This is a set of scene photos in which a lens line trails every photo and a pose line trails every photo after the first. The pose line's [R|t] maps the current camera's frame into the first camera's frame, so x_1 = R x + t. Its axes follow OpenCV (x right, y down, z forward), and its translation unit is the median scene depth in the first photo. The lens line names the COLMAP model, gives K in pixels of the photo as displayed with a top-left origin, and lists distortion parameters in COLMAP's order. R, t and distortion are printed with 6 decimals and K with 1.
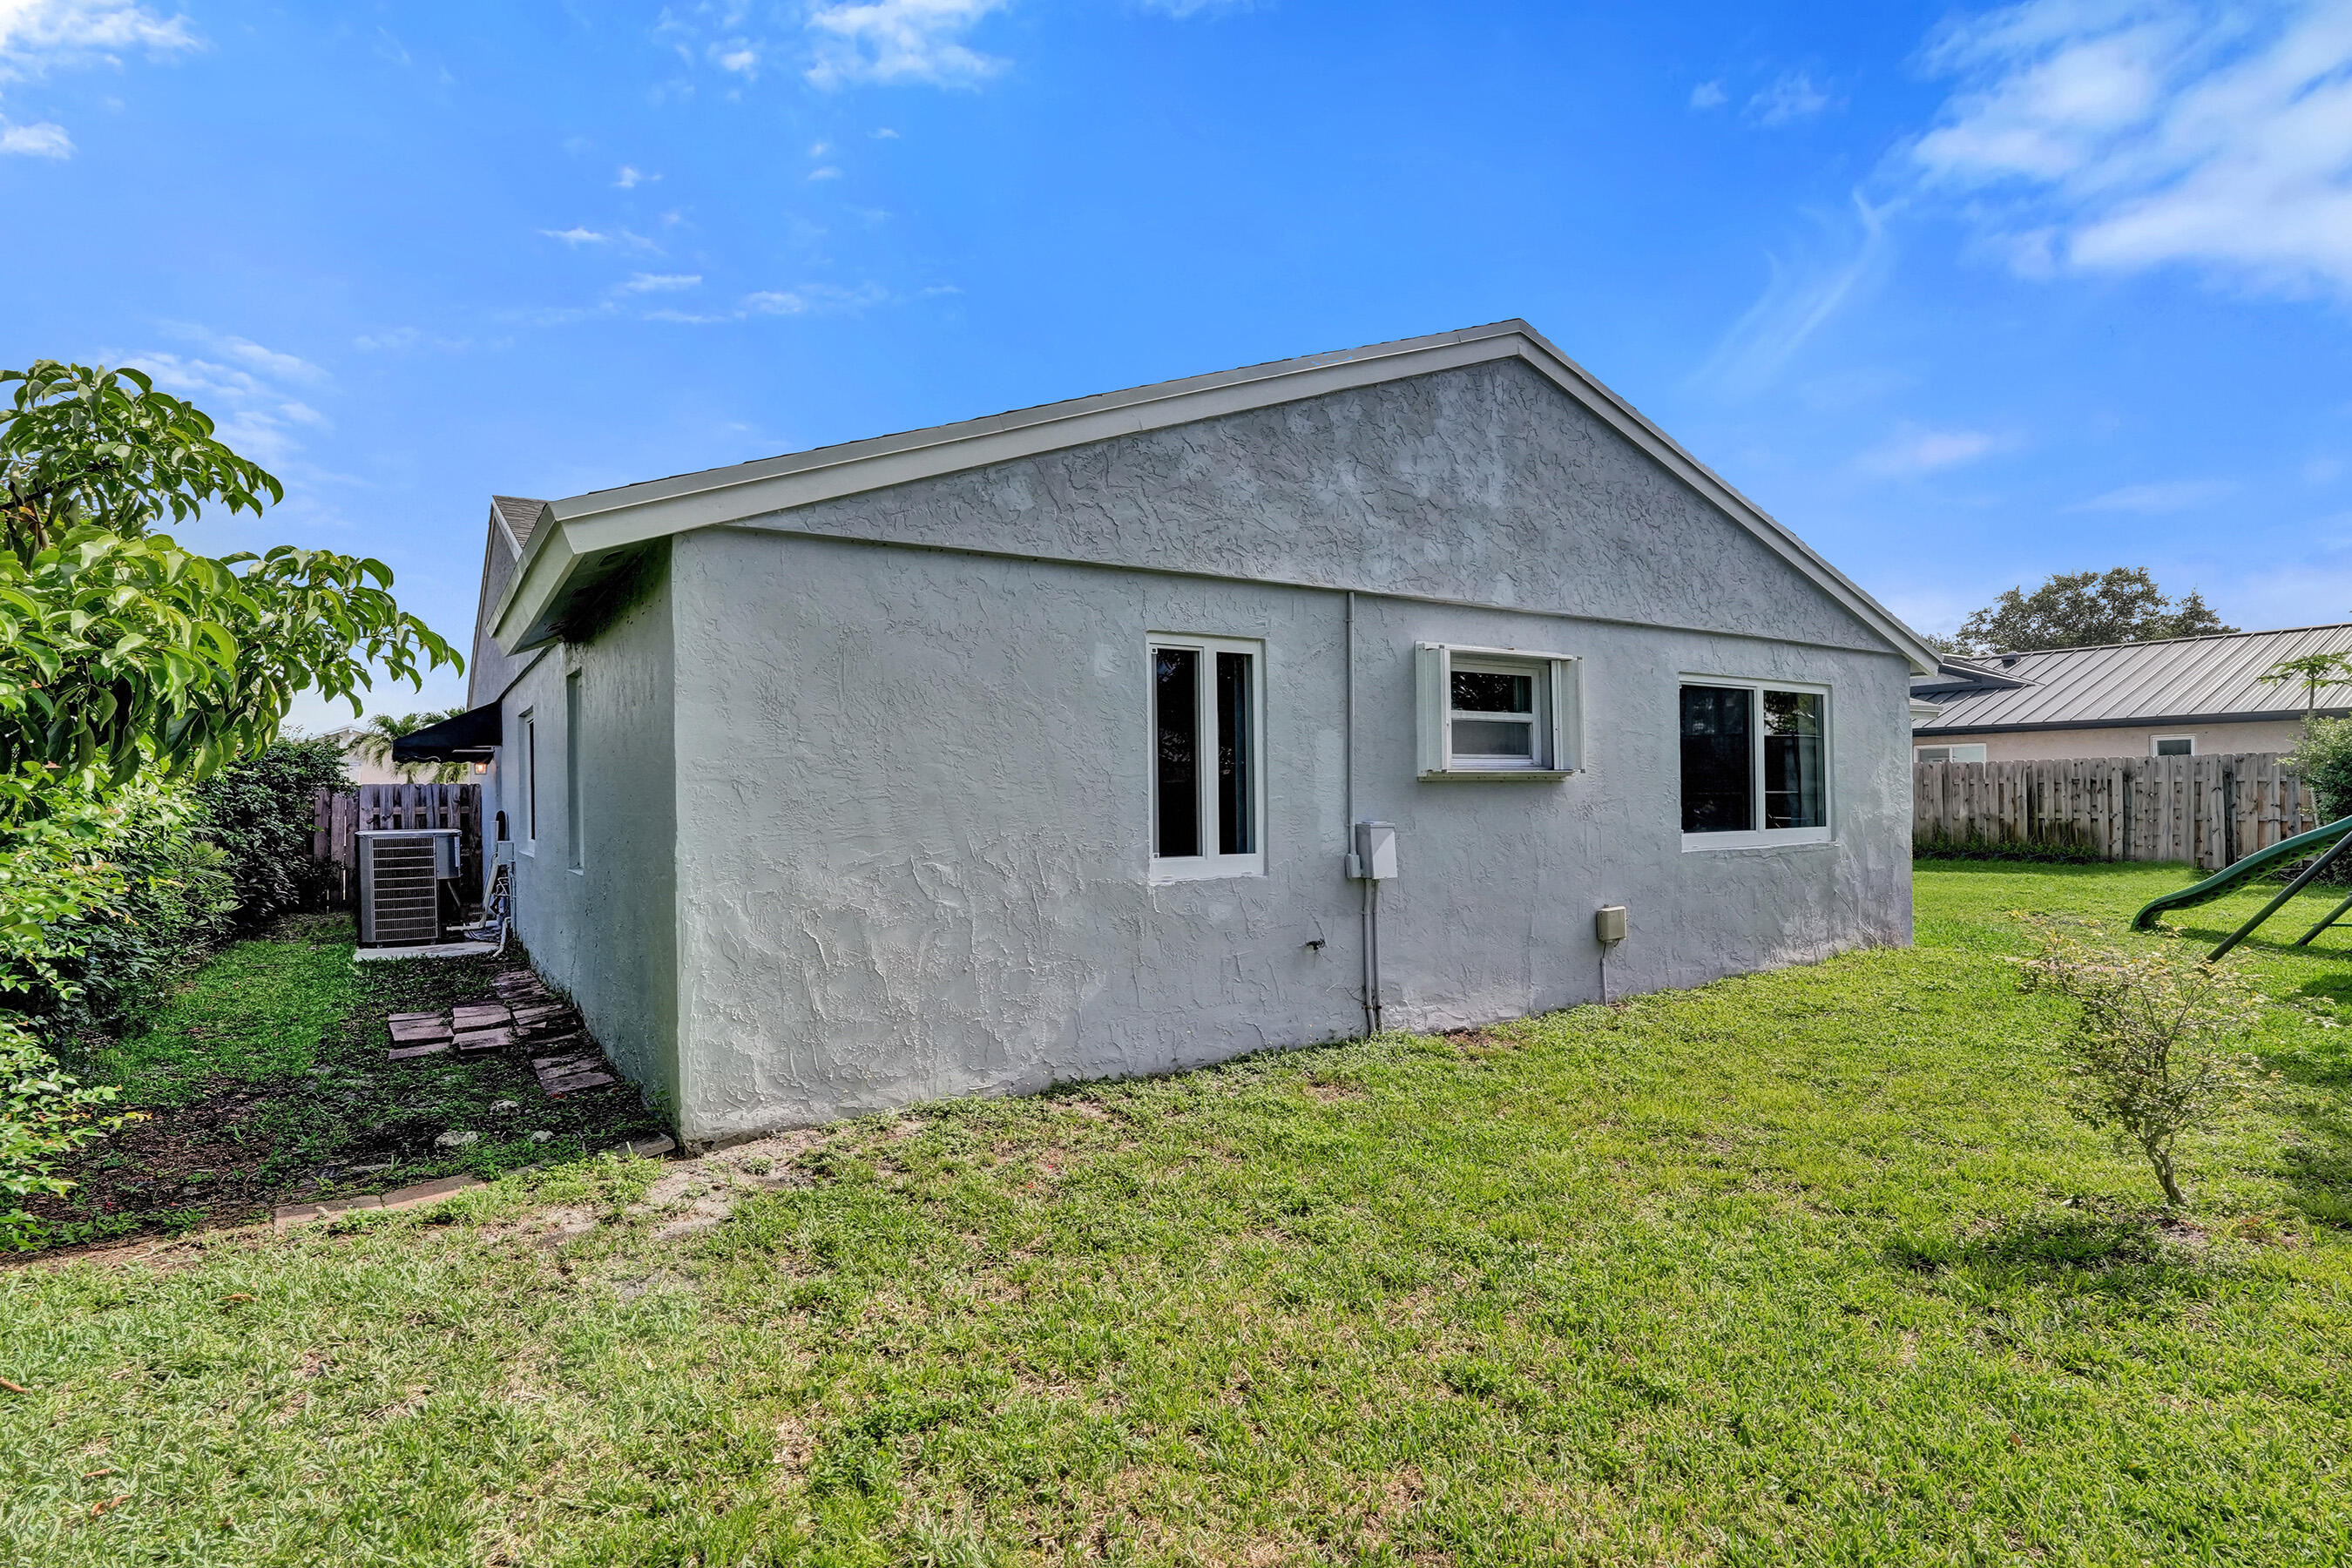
lens RADIAL K [[1227.1, 0, 1176.4], [0, 1227.1, 758.3], [0, 0, 1]] dist [-0.077840, 0.031621]
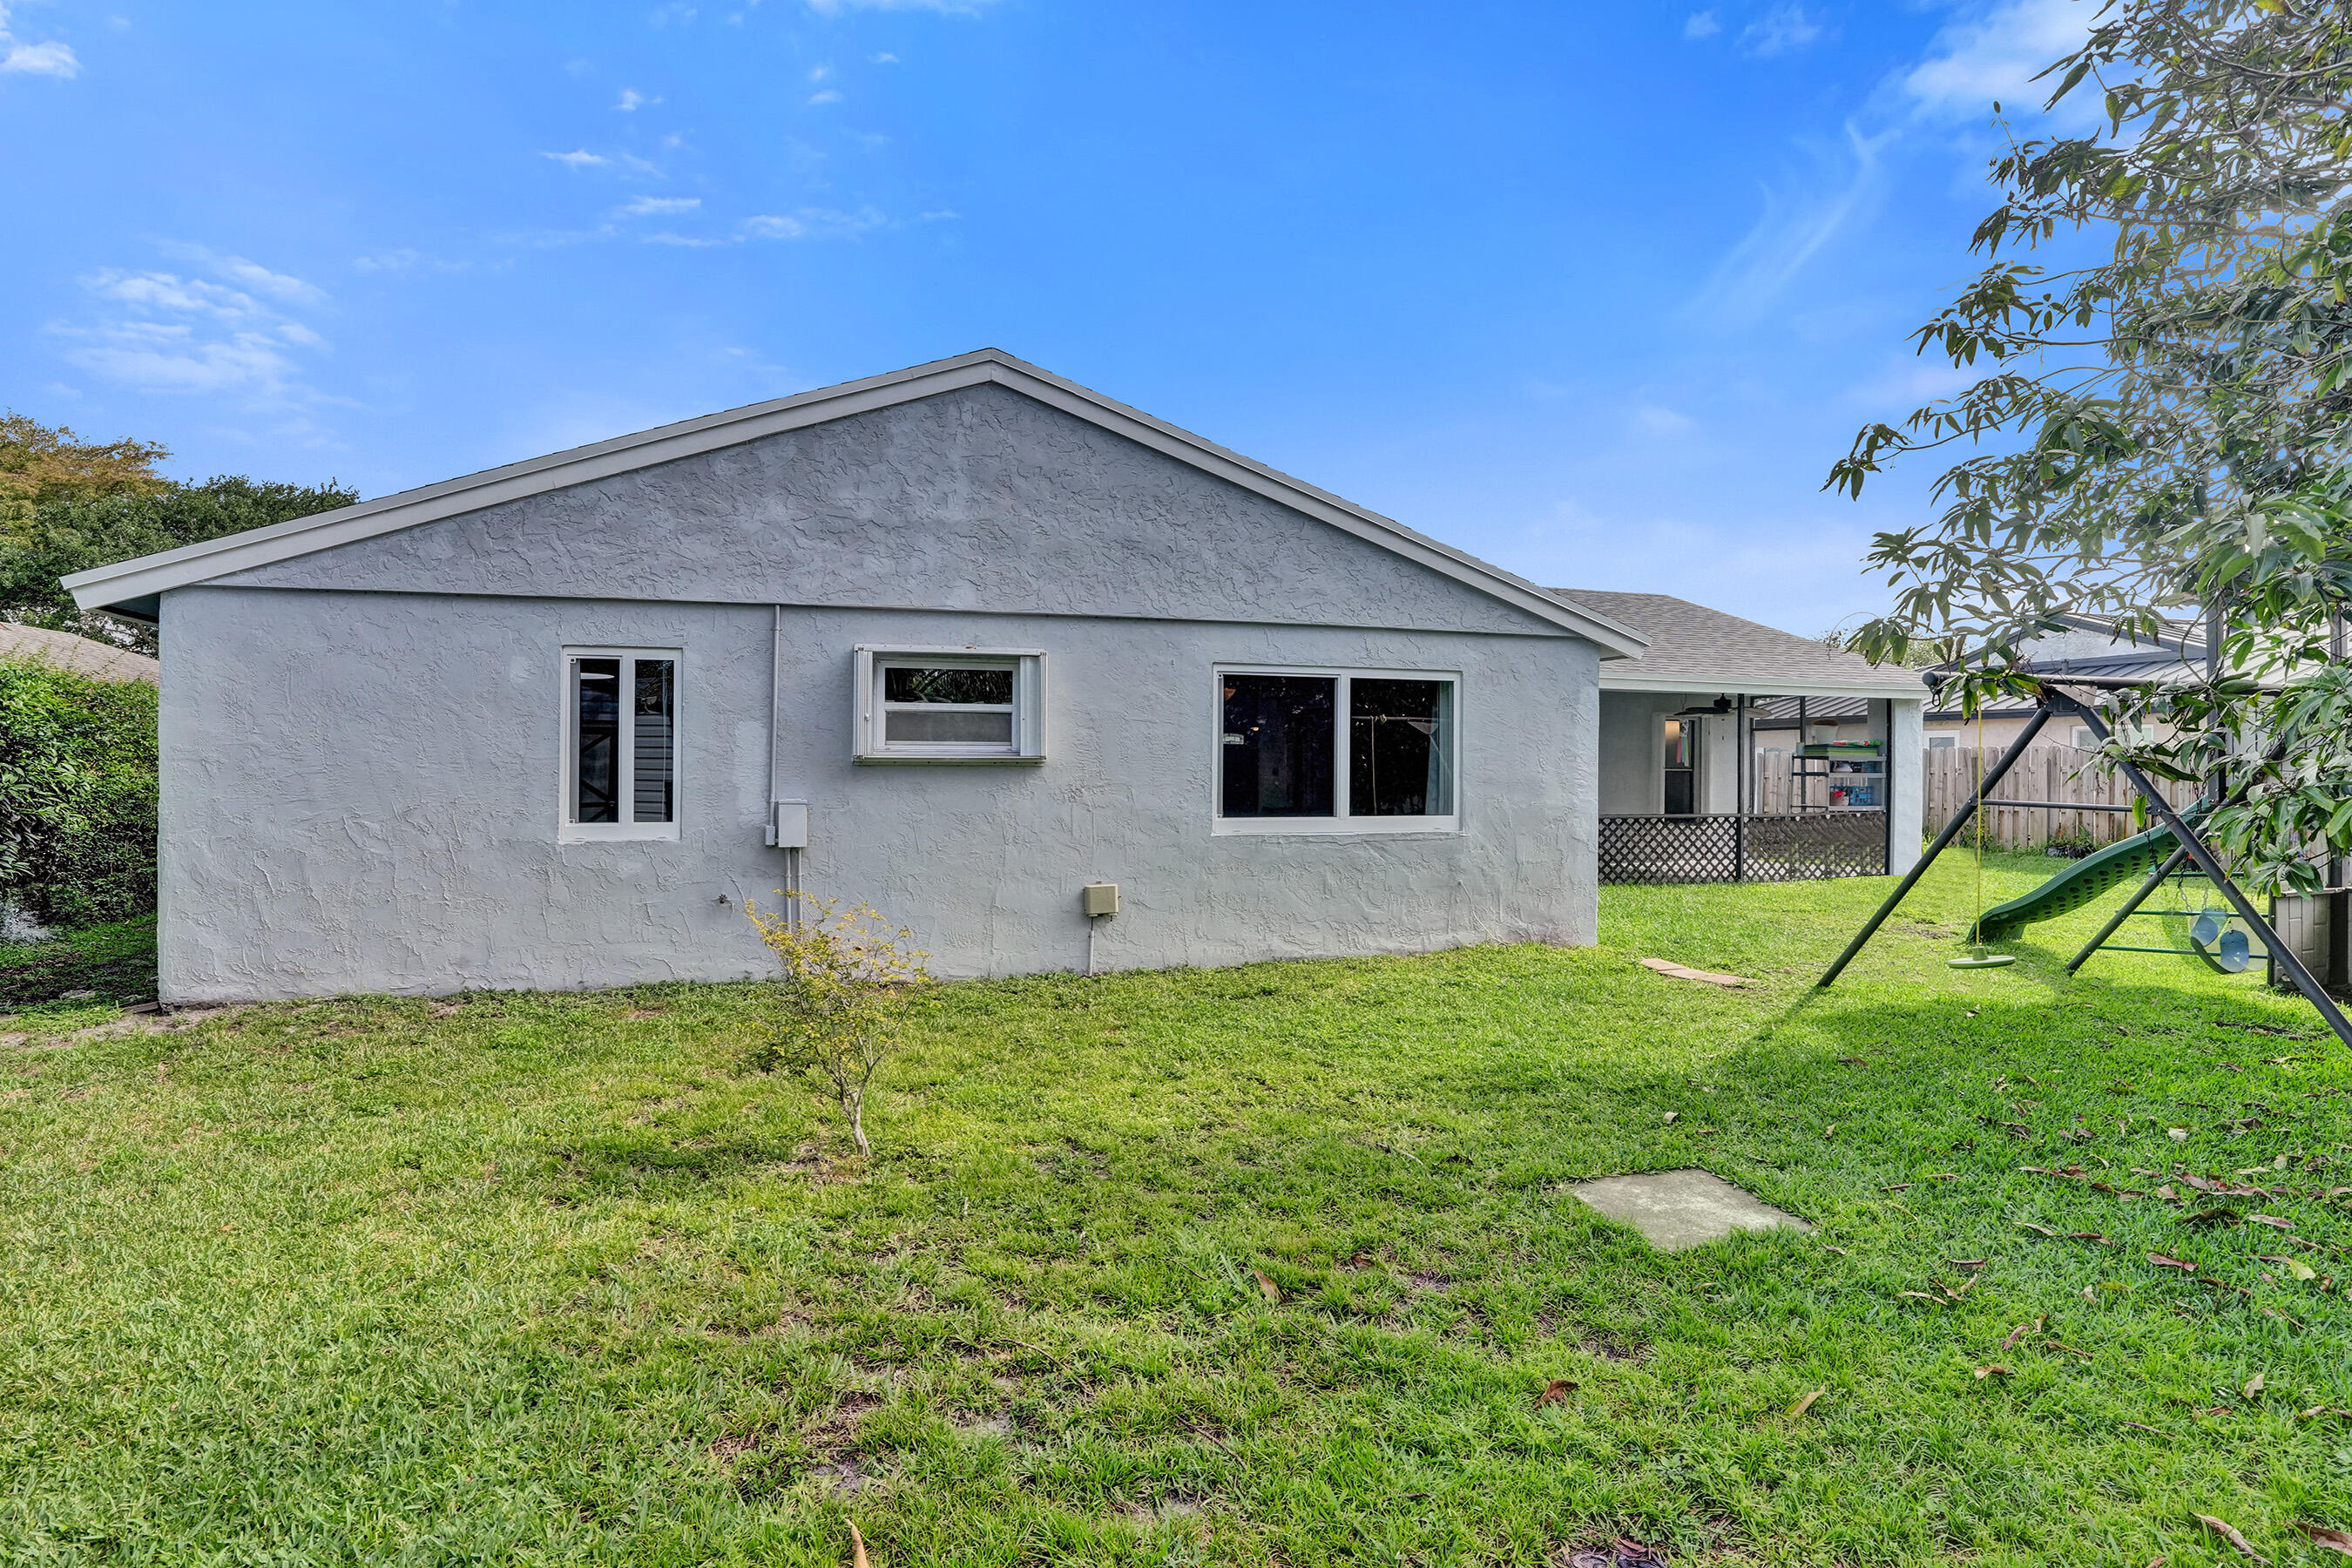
lens RADIAL K [[1227.1, 0, 1176.4], [0, 1227.1, 758.3], [0, 0, 1]] dist [-0.077840, 0.031621]
pose [[0.960956, 0.007503, -0.276600, 0.846217], [-0.003064, 0.999860, 0.016477, -0.007881], [0.276685, -0.014986, 0.960844, -0.028407]]
